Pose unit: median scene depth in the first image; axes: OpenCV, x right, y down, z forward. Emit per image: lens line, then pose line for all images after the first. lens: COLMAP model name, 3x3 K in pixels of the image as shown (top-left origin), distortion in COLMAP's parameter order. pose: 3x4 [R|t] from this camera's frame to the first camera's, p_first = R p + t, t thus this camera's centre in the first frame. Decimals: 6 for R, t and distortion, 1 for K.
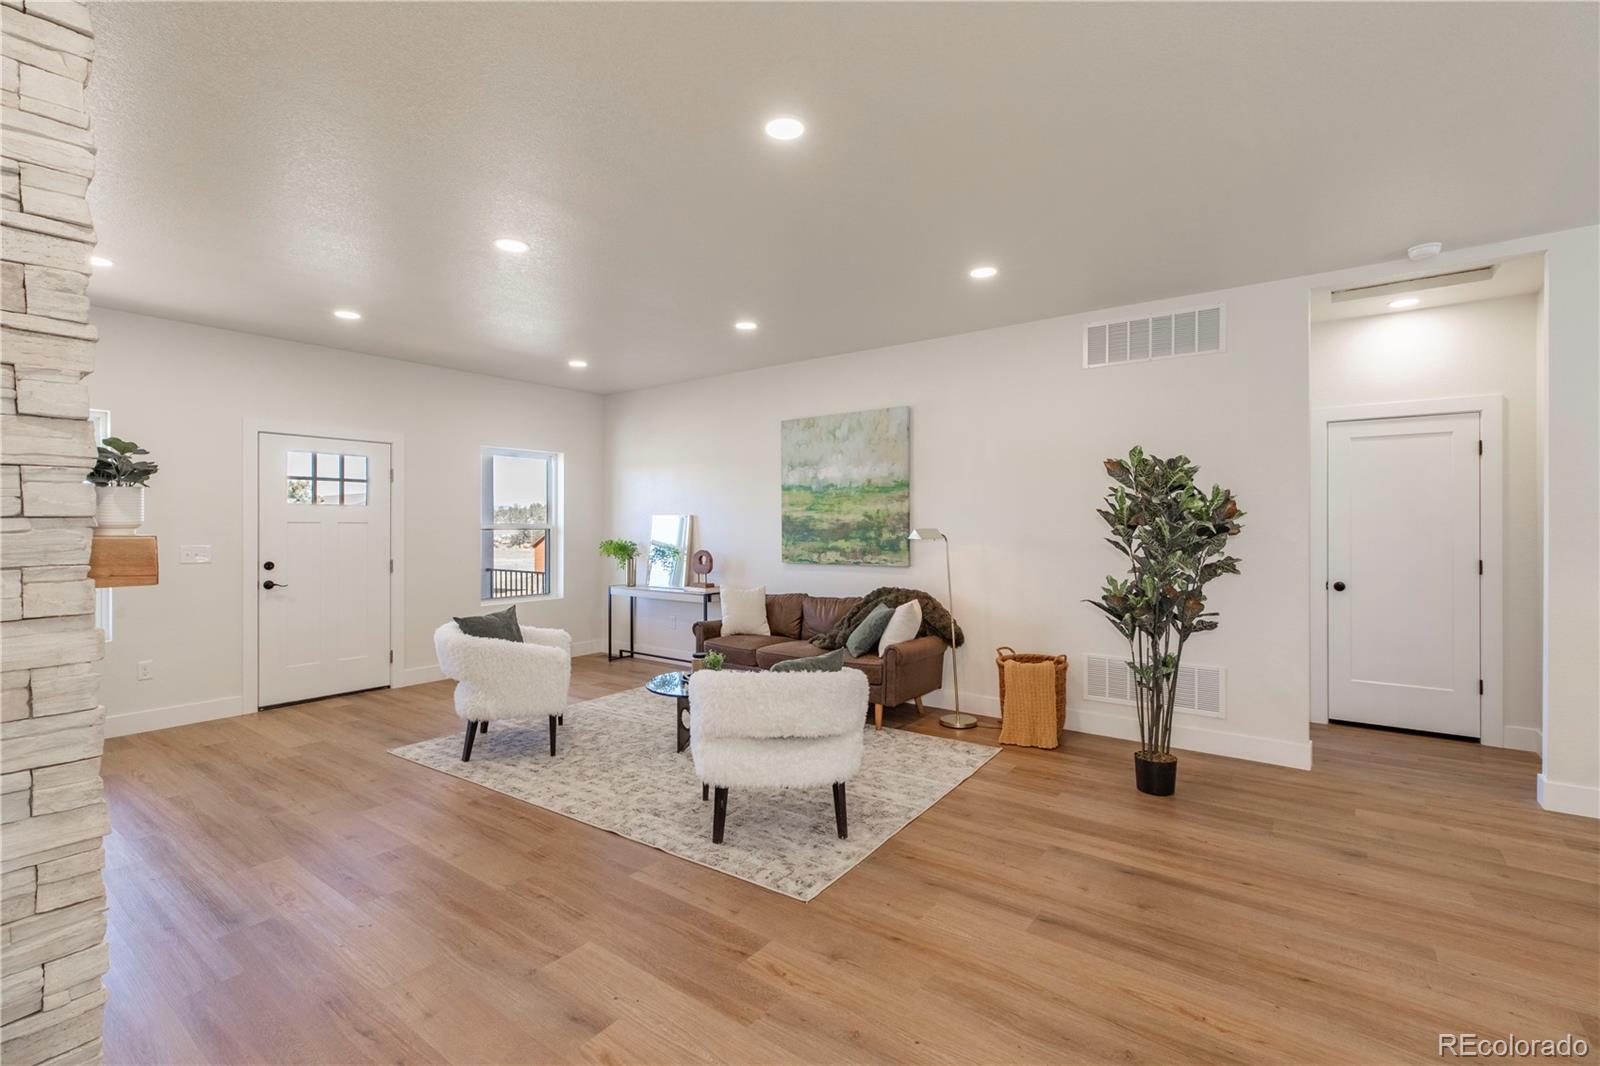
lens RADIAL K [[725.2, 0, 805.6], [0, 725.2, 525.3], [0, 0, 1]] dist [0.000052, -0.000005]
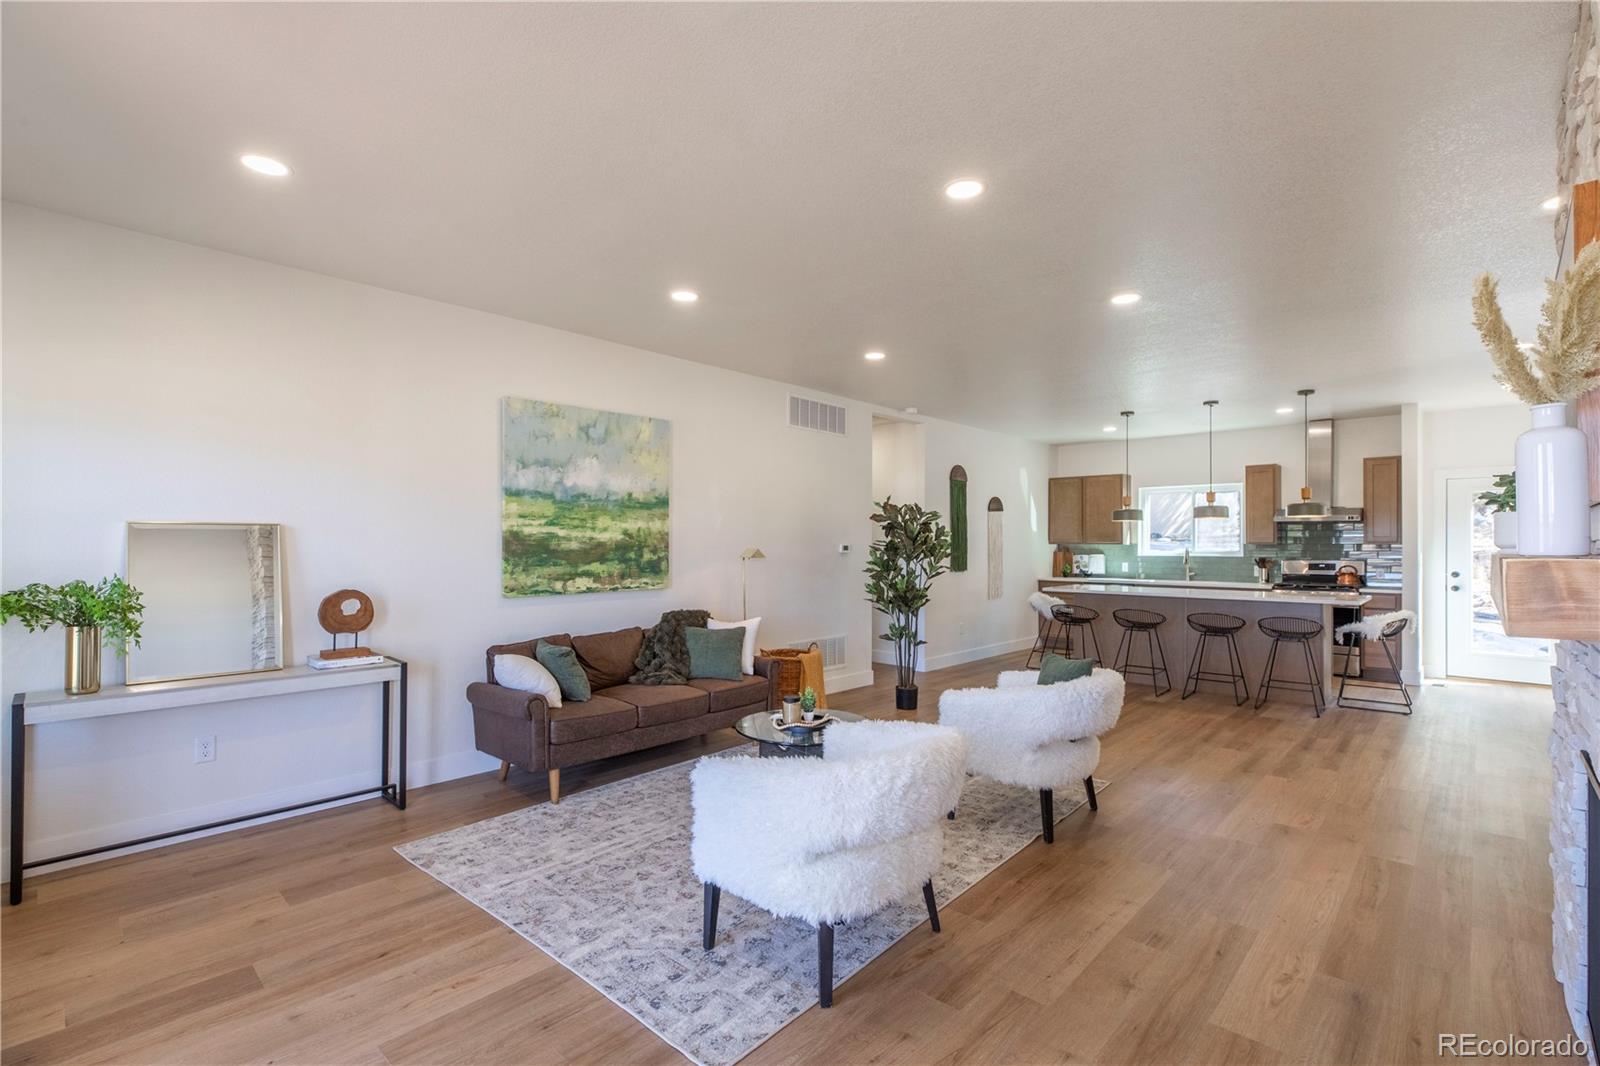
lens RADIAL K [[725.2, 0, 807.4], [0, 725.2, 541.2], [0, 0, 1]] dist [0.000052, -0.000005]
pose [[0.103948, 0.006060, 0.994564, -0.746924], [-0.002057, 0.999981, -0.005878, 0.000244], [-0.994581, -0.001435, 0.103958, 0.676061]]
